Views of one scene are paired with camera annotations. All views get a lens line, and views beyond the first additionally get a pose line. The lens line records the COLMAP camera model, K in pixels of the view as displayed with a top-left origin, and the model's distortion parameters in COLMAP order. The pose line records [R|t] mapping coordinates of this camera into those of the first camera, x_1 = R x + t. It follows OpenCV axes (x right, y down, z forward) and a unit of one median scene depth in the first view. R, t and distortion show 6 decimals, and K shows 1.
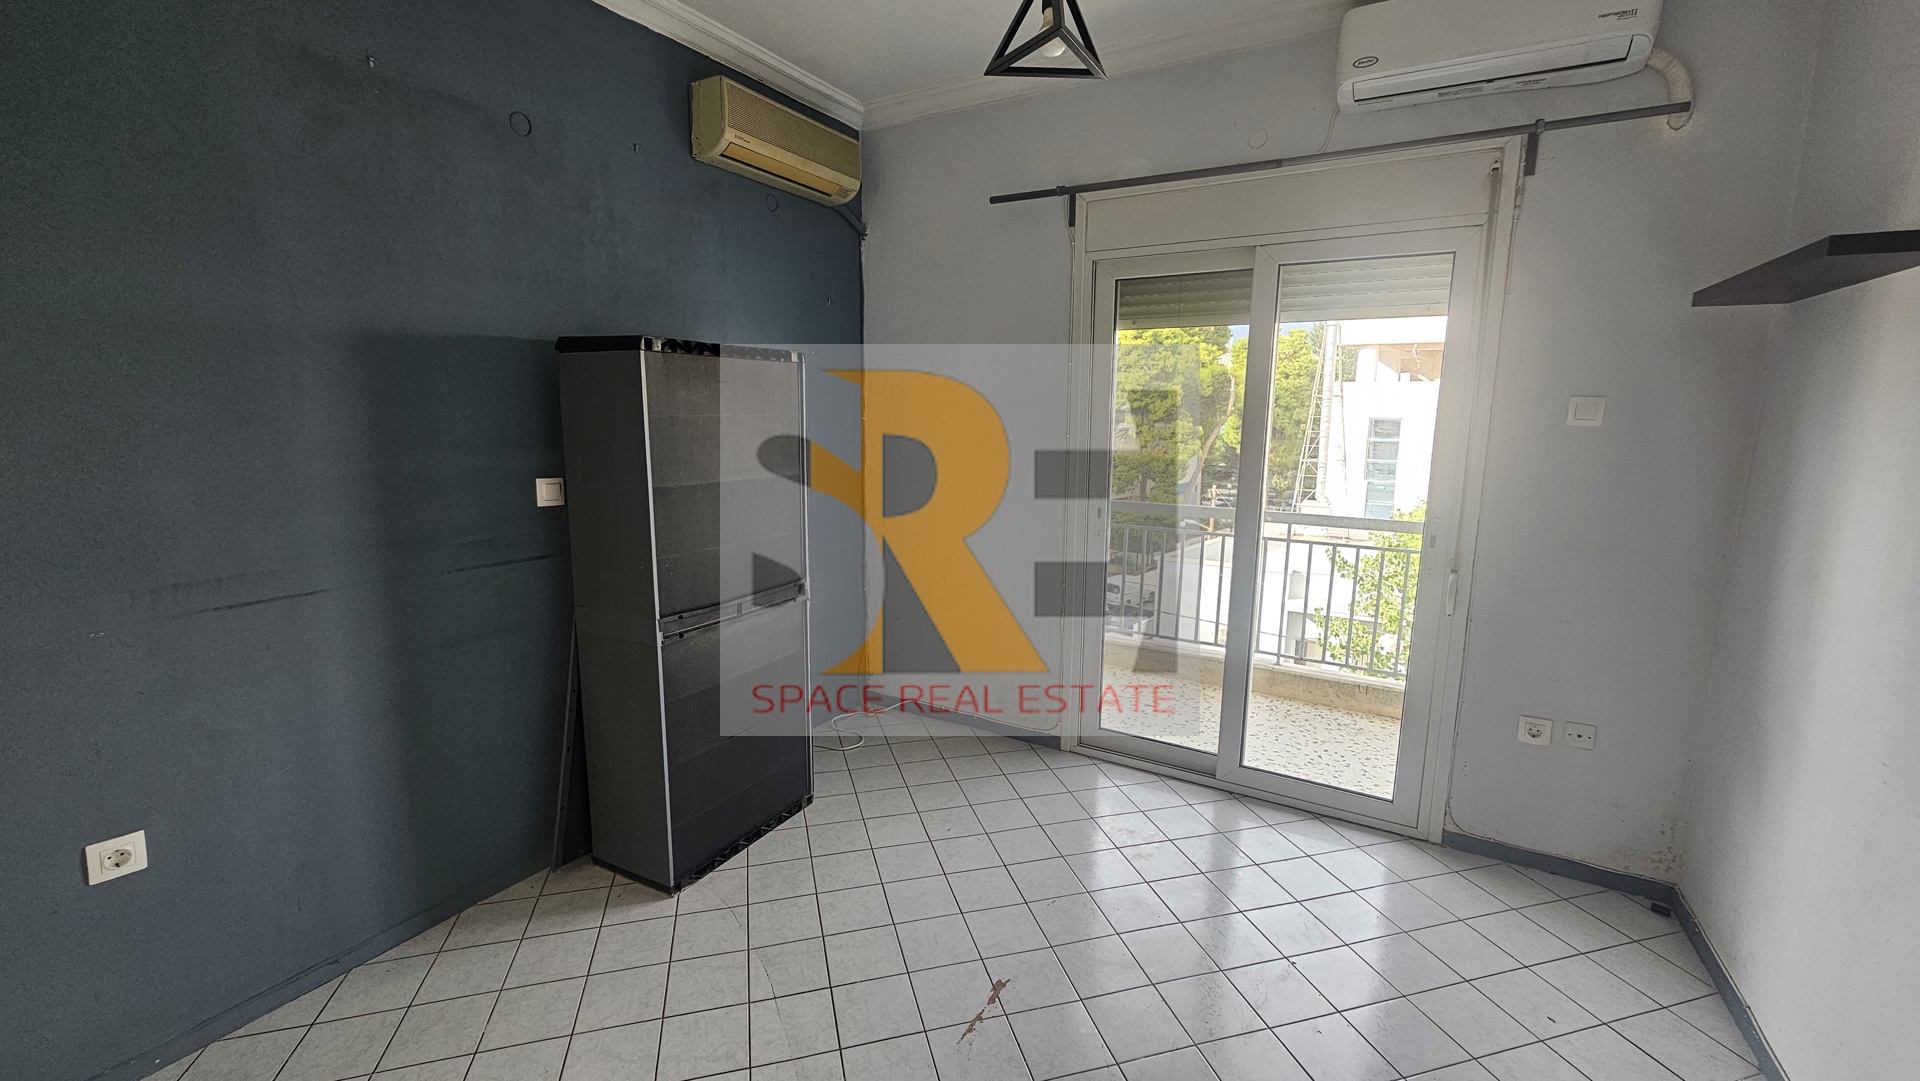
lens RADIAL K [[786.9, 0, 954.9], [0, 786.9, 535.2], [0, 0, 1]] dist [-0.002707, 0.000401]
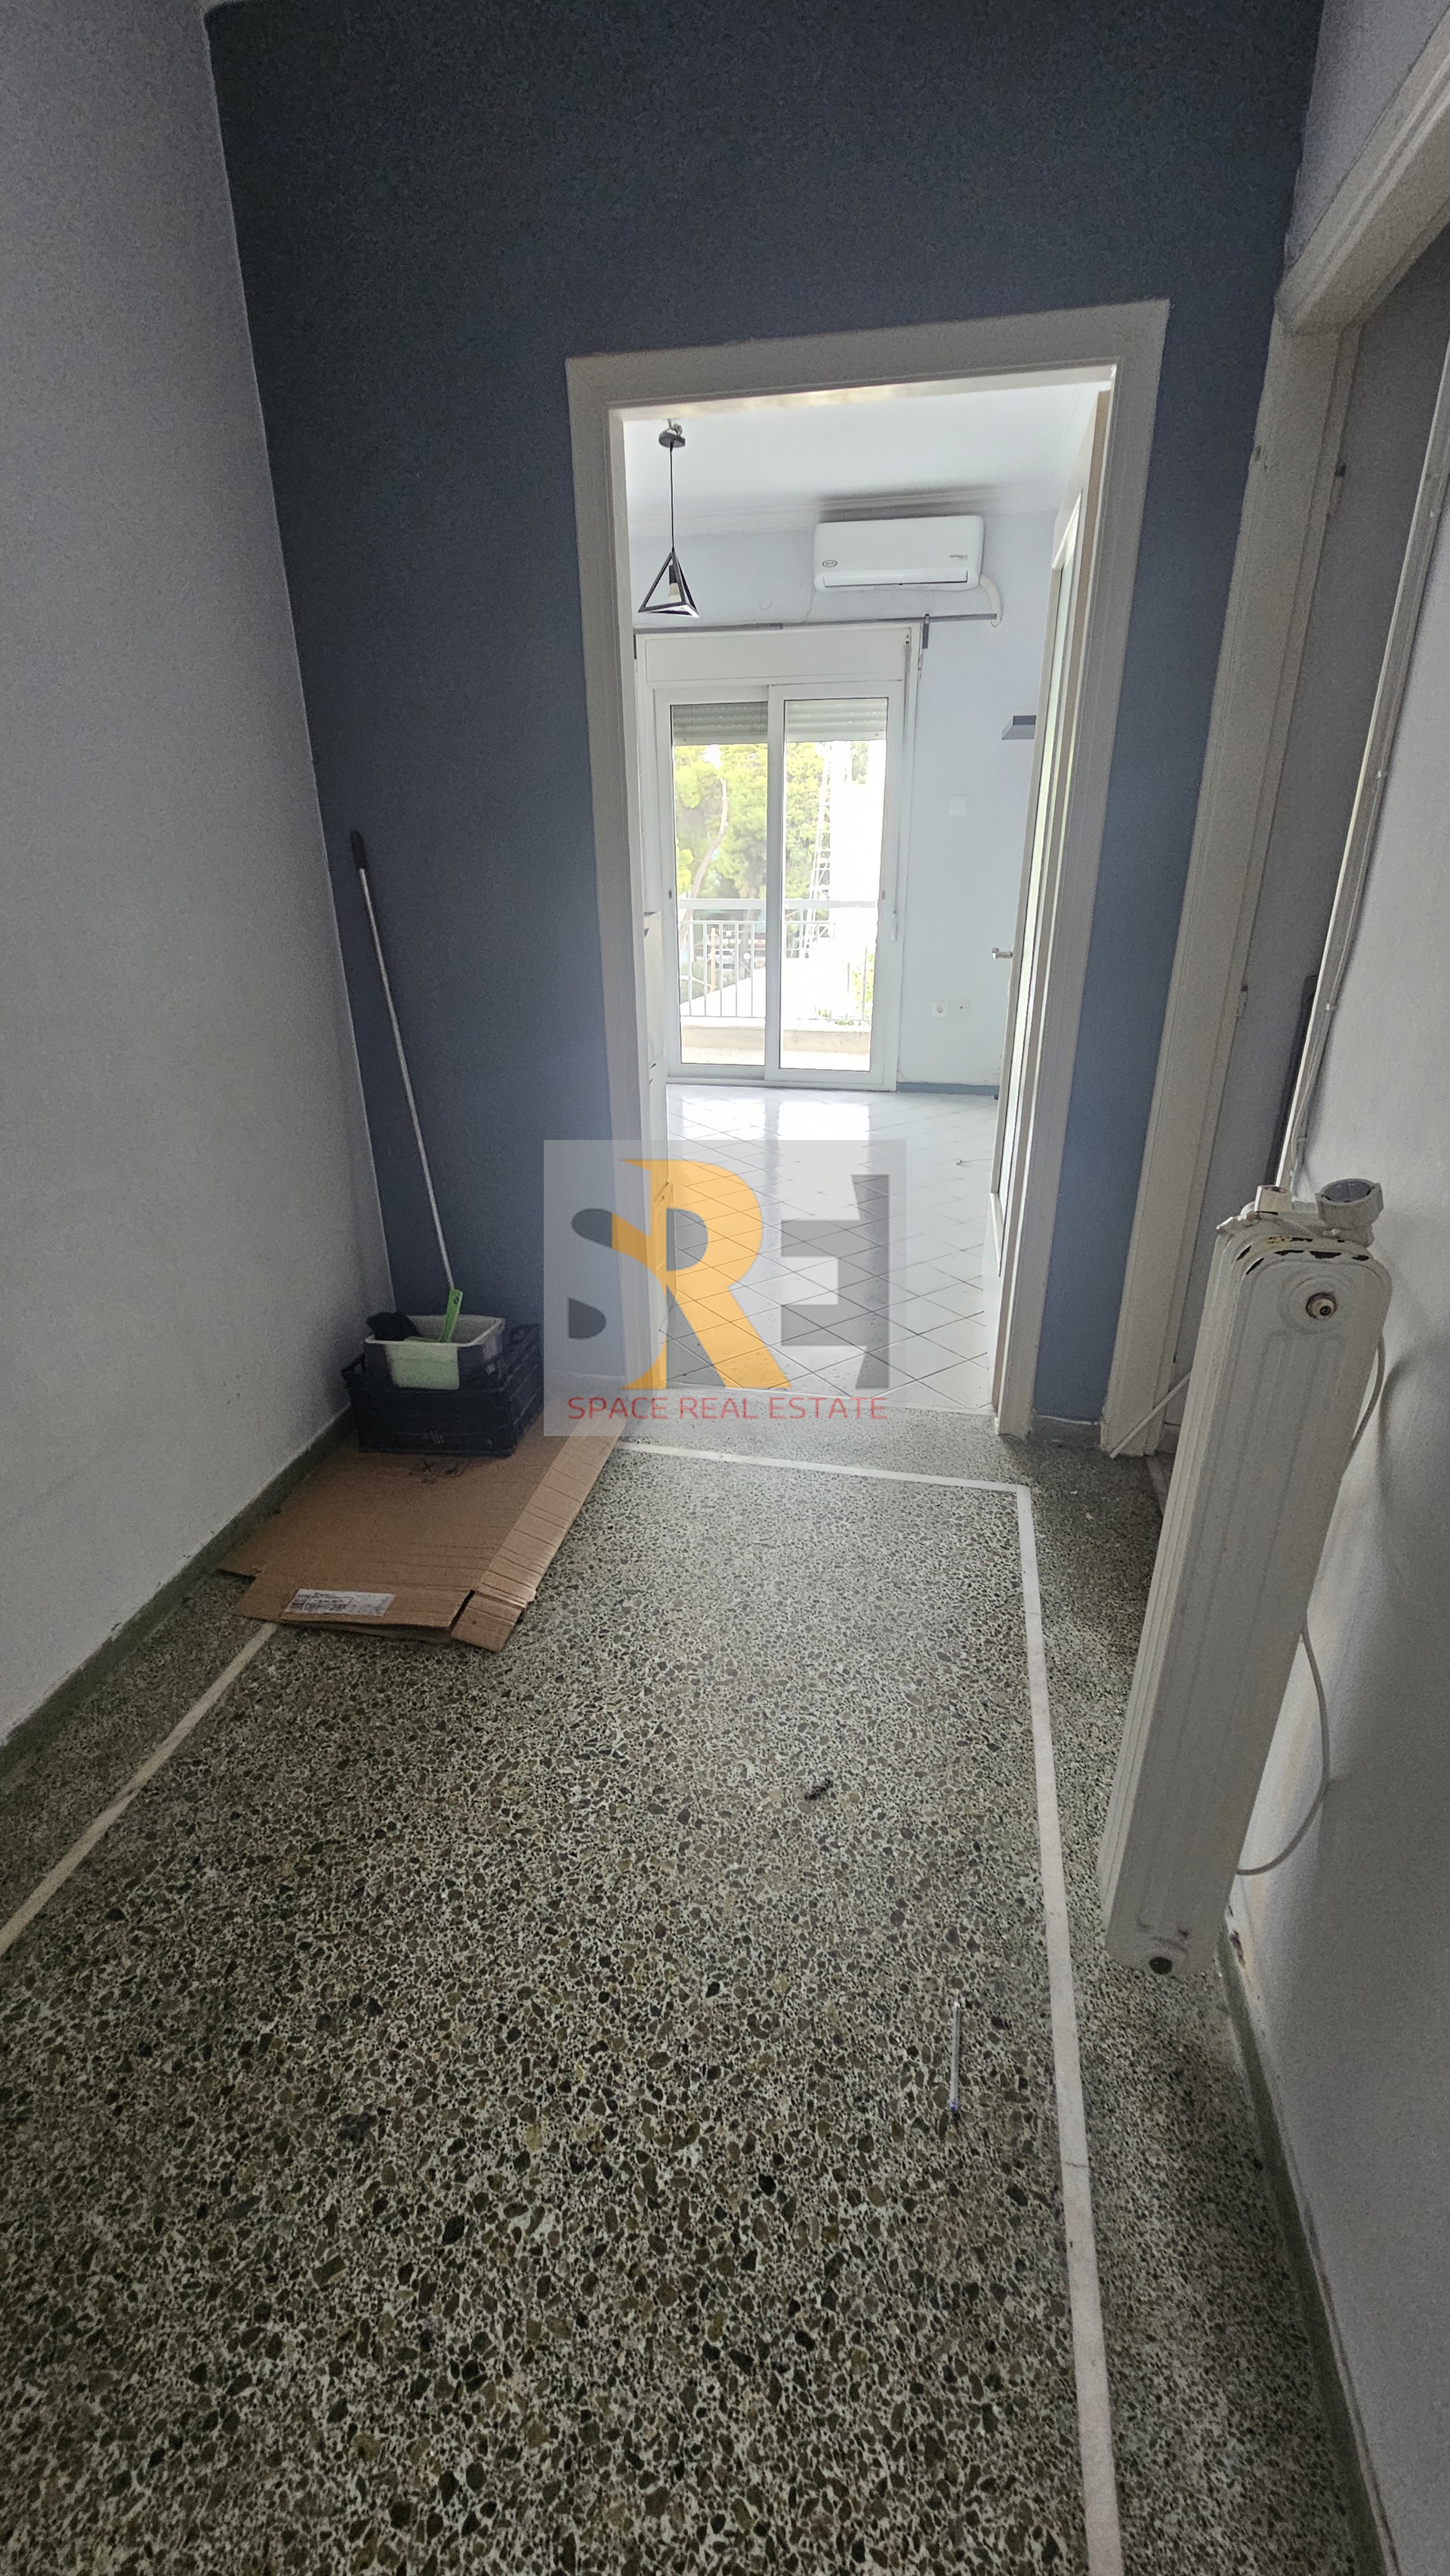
lens RADIAL K [[1055.6, 0, 732.5], [0, 1055.6, 1289.0], [0, 0, 1]] dist [-0.002707, 0.000401]
pose [[0.941380, -0.151051, 0.301639, -0.466764], [0.071535, 0.963201, 0.259089, 0.207679], [-0.329675, -0.222323, 0.917544, -1.083234]]
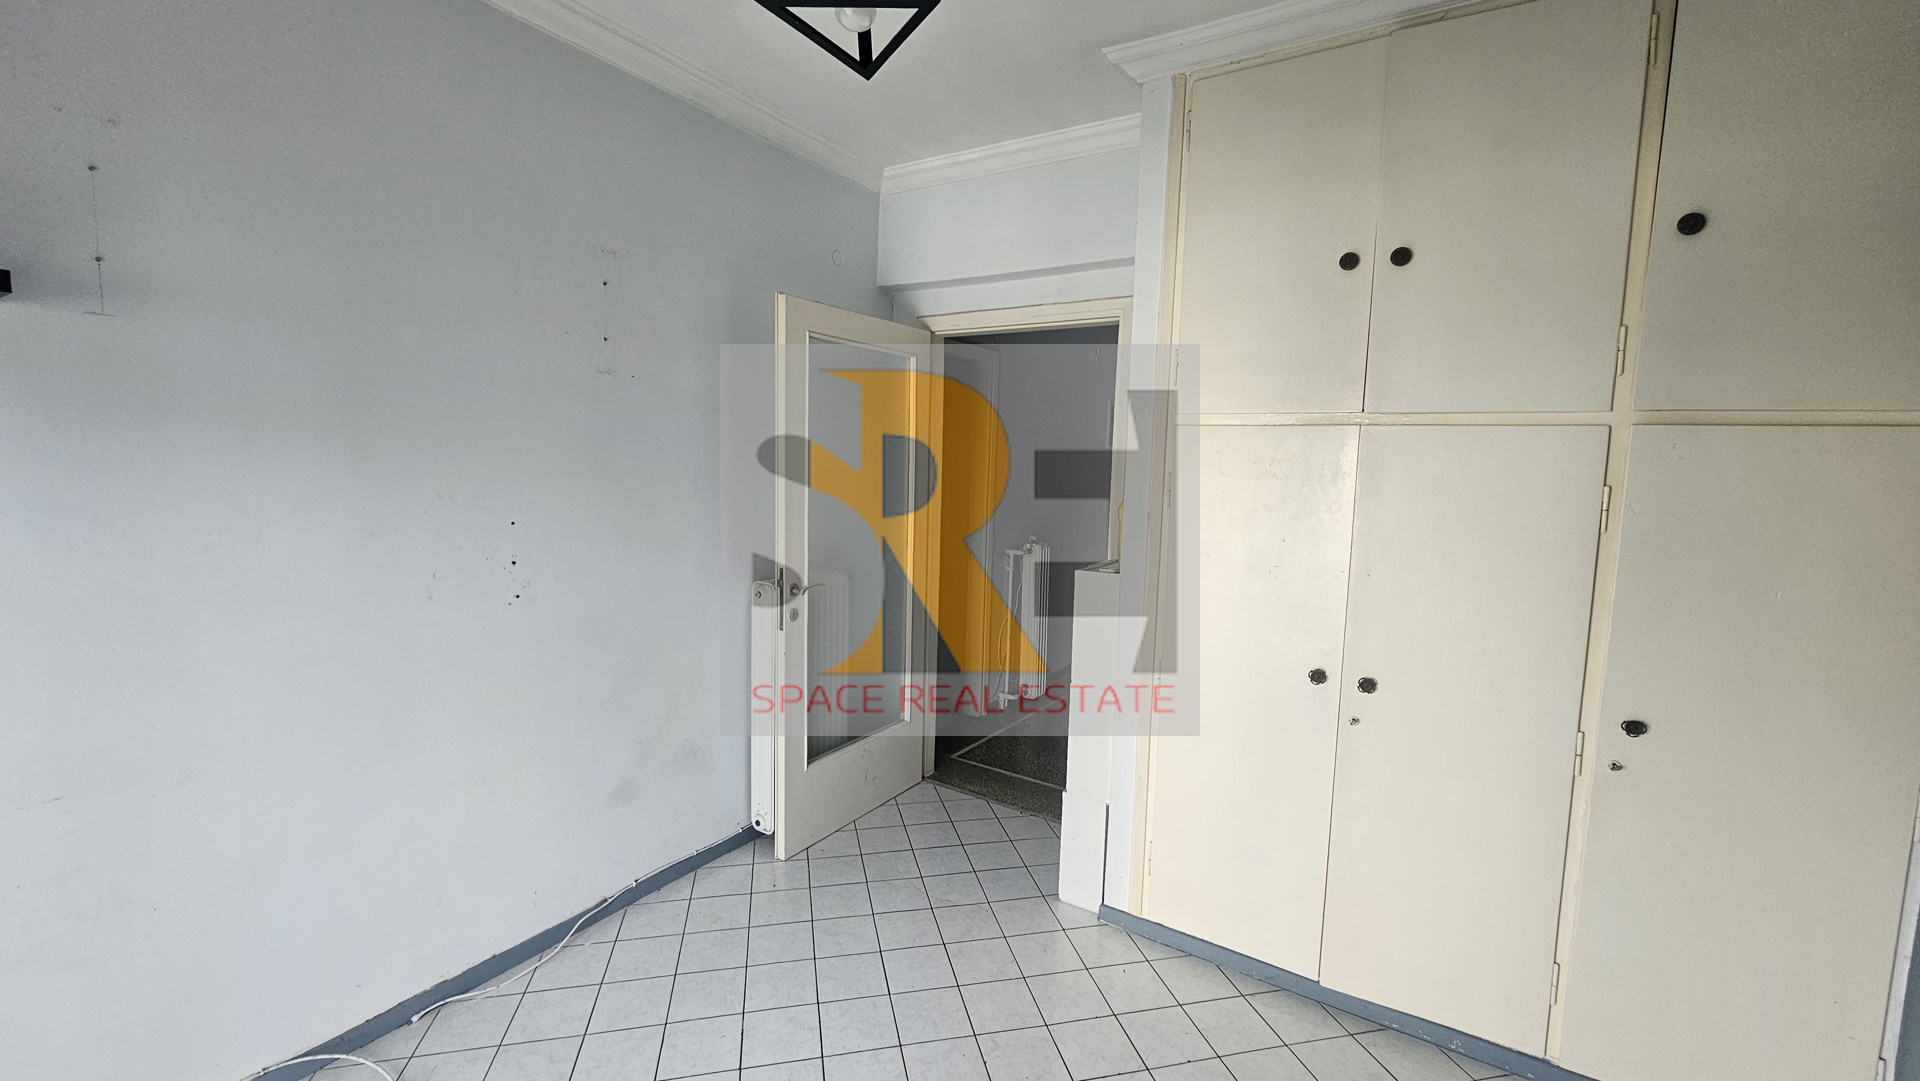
lens RADIAL K [[786.9, 0, 963.6], [0, 786.9, 538.5], [0, 0, 1]] dist [-0.002707, 0.000401]
pose [[-0.998732, -0.040442, 0.029978, -0.012663], [-0.031244, 0.964897, 0.260763, -0.206779], [-0.039471, 0.259495, -0.964937, 1.107915]]
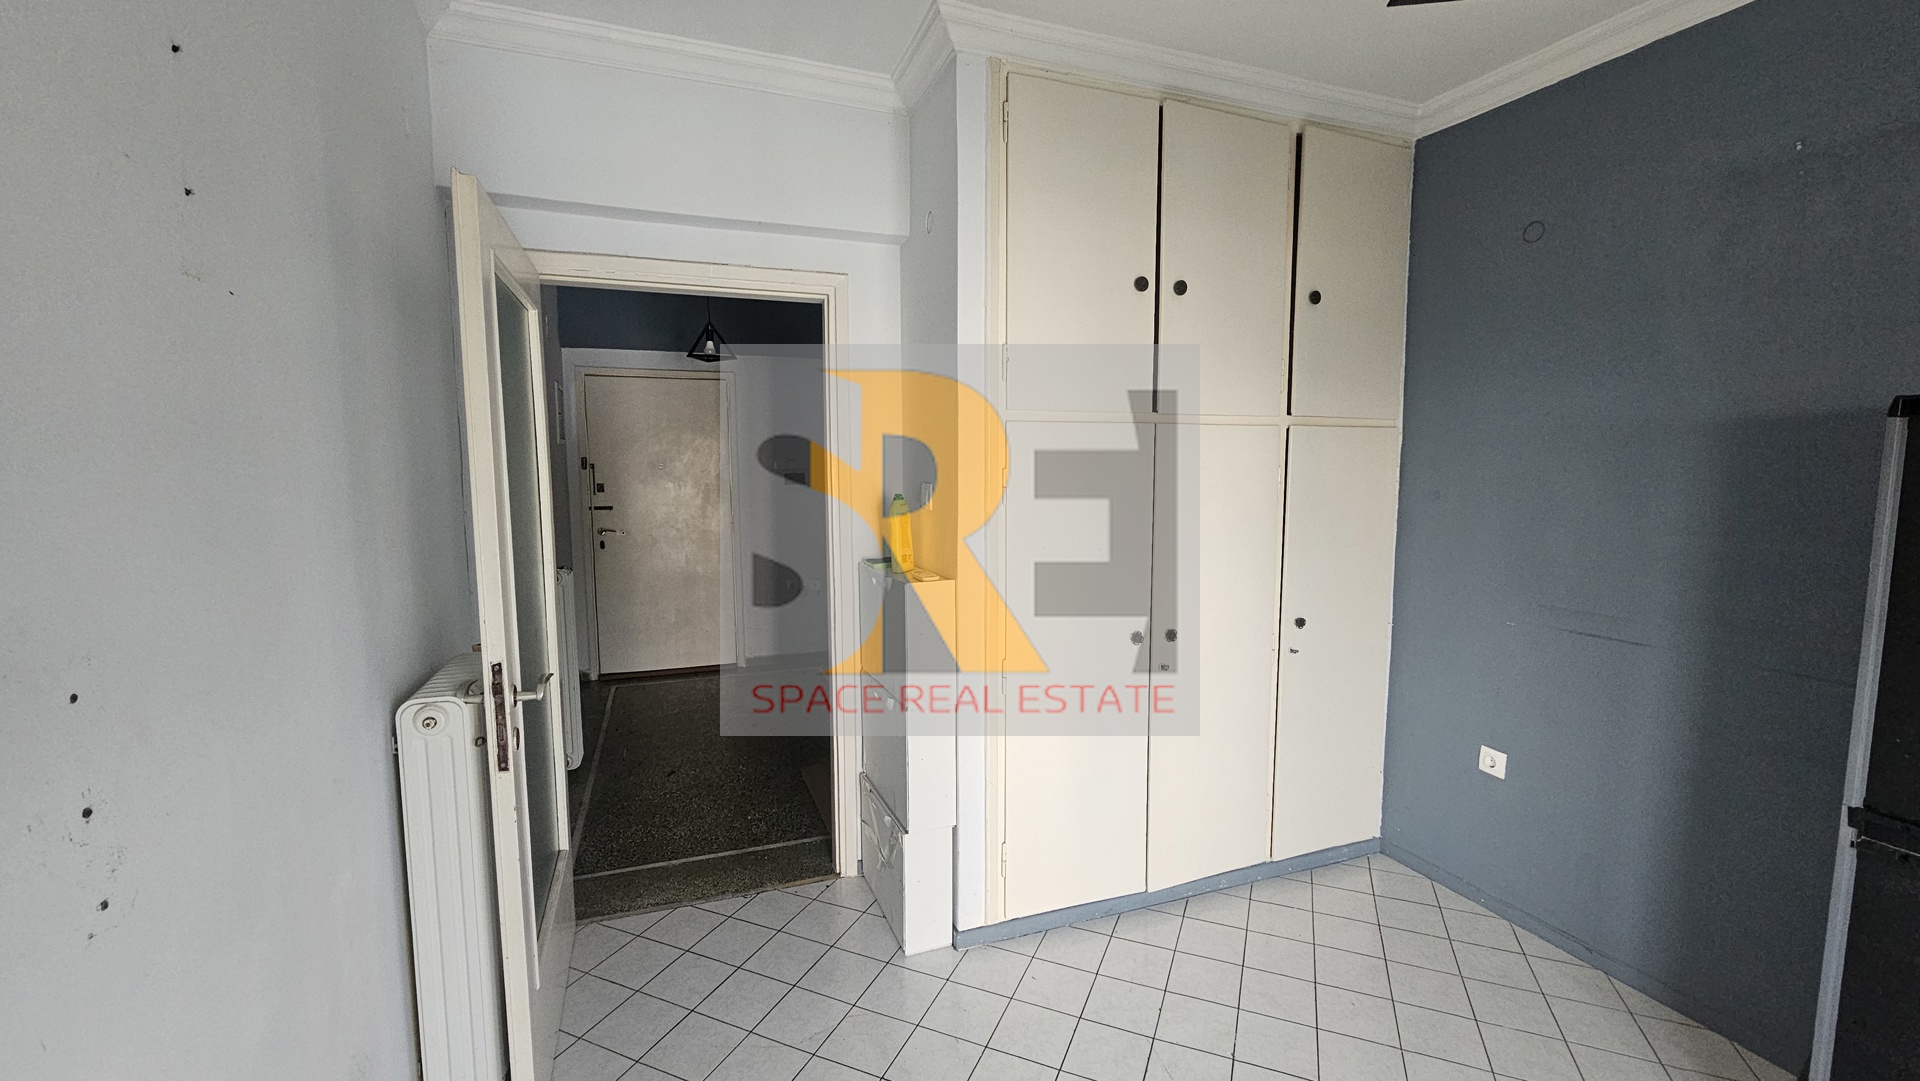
lens RADIAL K [[786.9, 0, 966.1], [0, 786.9, 539.6], [0, 0, 1]] dist [-0.002707, 0.000401]
pose [[-0.616050, 0.072885, -0.784328, 0.548437], [-0.131888, 0.972110, 0.193926, -0.136401], [0.776587, 0.222911, -0.589256, 0.688310]]
